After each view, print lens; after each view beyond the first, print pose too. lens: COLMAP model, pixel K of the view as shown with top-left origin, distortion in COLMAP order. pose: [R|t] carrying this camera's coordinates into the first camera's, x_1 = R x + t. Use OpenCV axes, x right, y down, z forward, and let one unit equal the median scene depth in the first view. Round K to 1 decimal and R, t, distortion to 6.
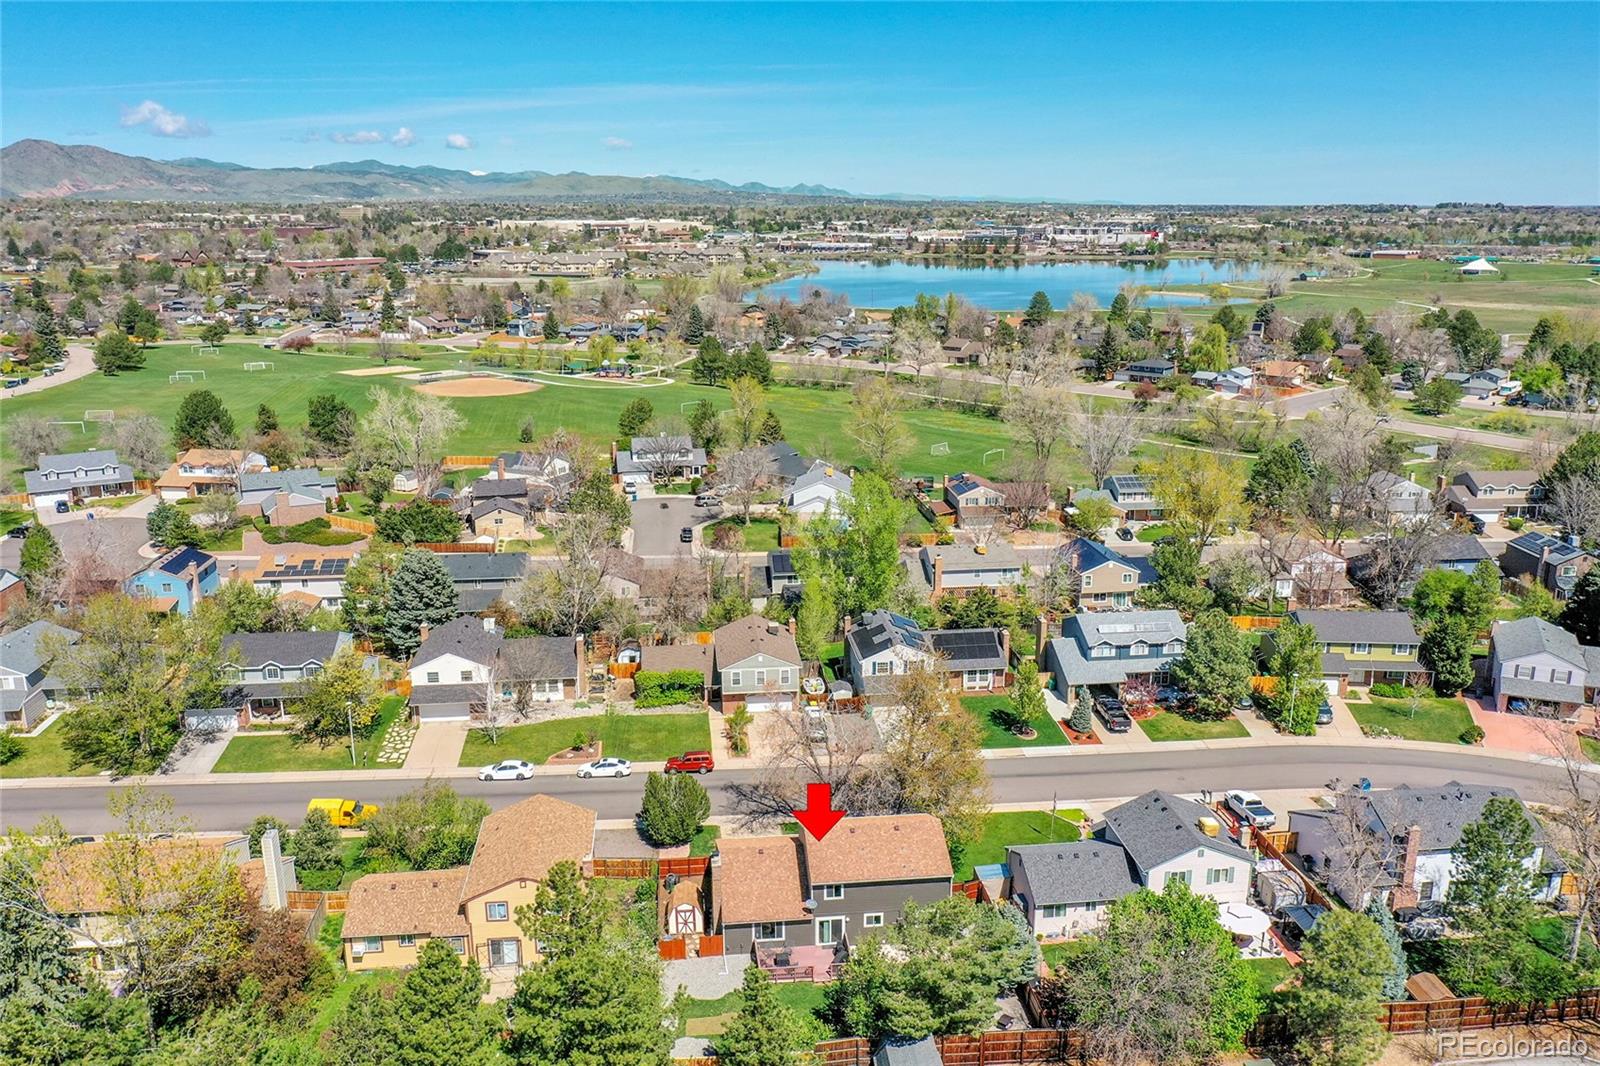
lens RADIAL K [[1240.5, 0, 807.1], [0, 1240.5, 530.9], [0, 0, 1]] dist [-0.034777, -0.003405]
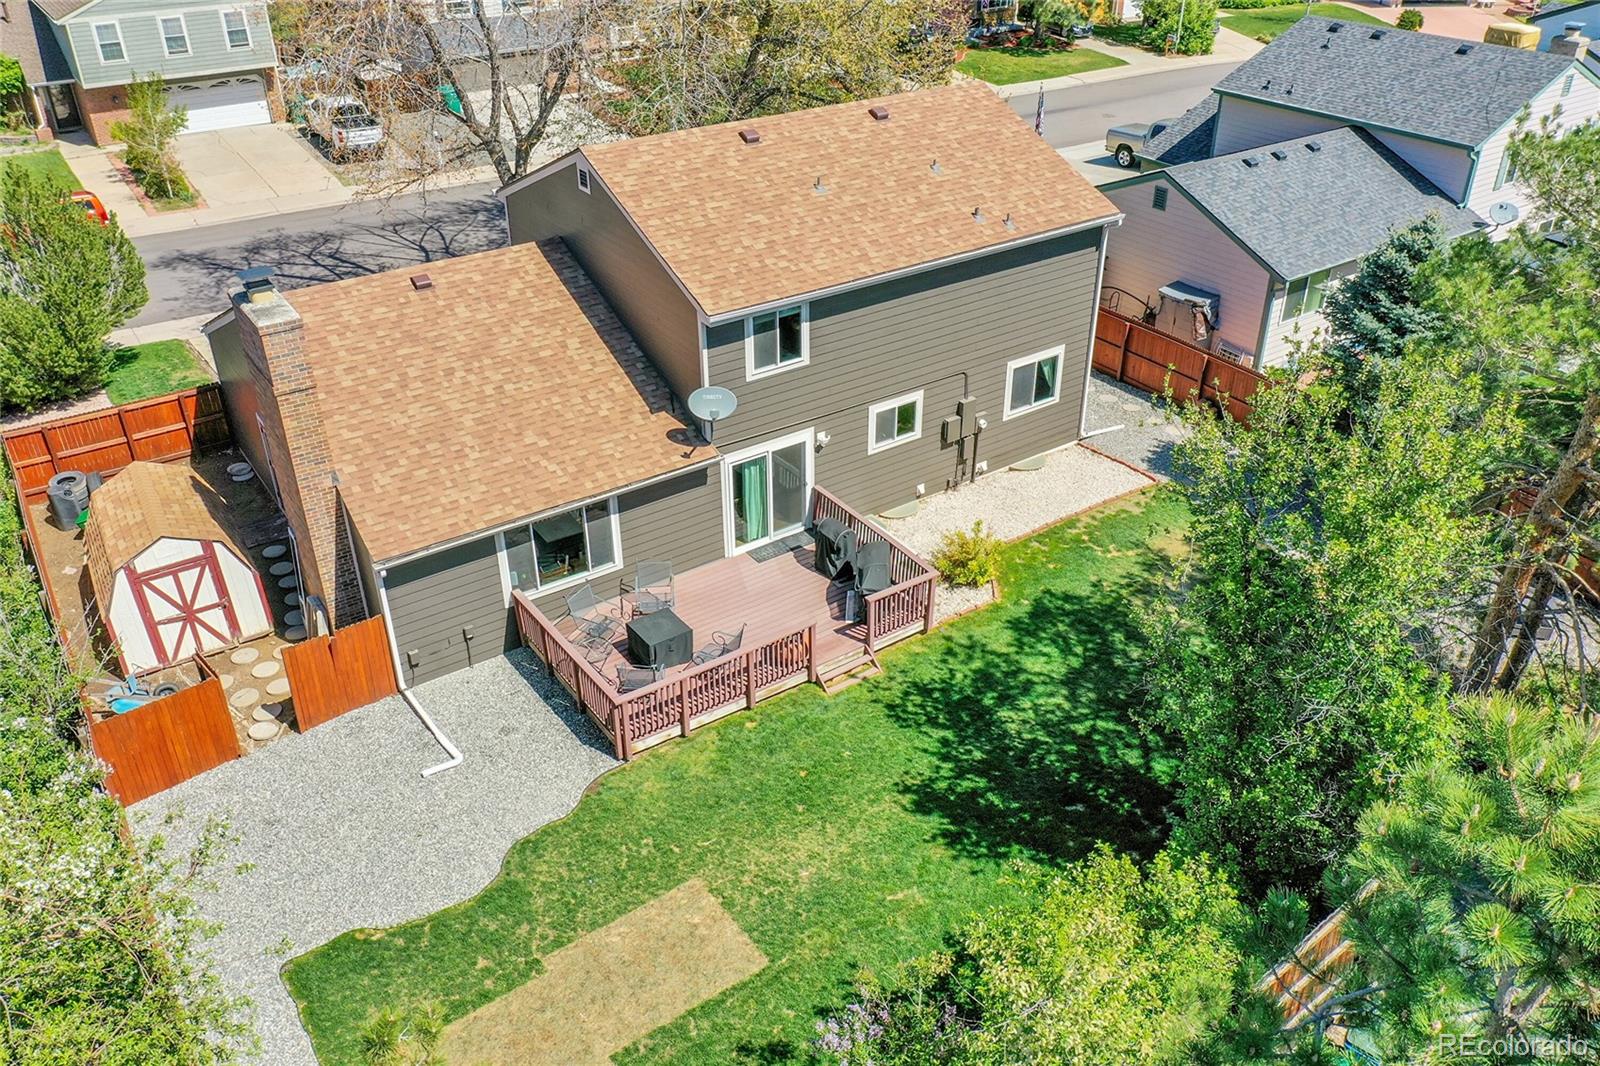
lens RADIAL K [[1240.5, 0, 798.6], [0, 1240.5, 539.9], [0, 0, 1]] dist [-0.034777, -0.003405]
pose [[0.879298, -0.250376, 0.405151, -0.089059], [0.117434, 0.938382, 0.325037, 0.244722], [-0.461568, -0.238226, 0.854520, 0.759594]]
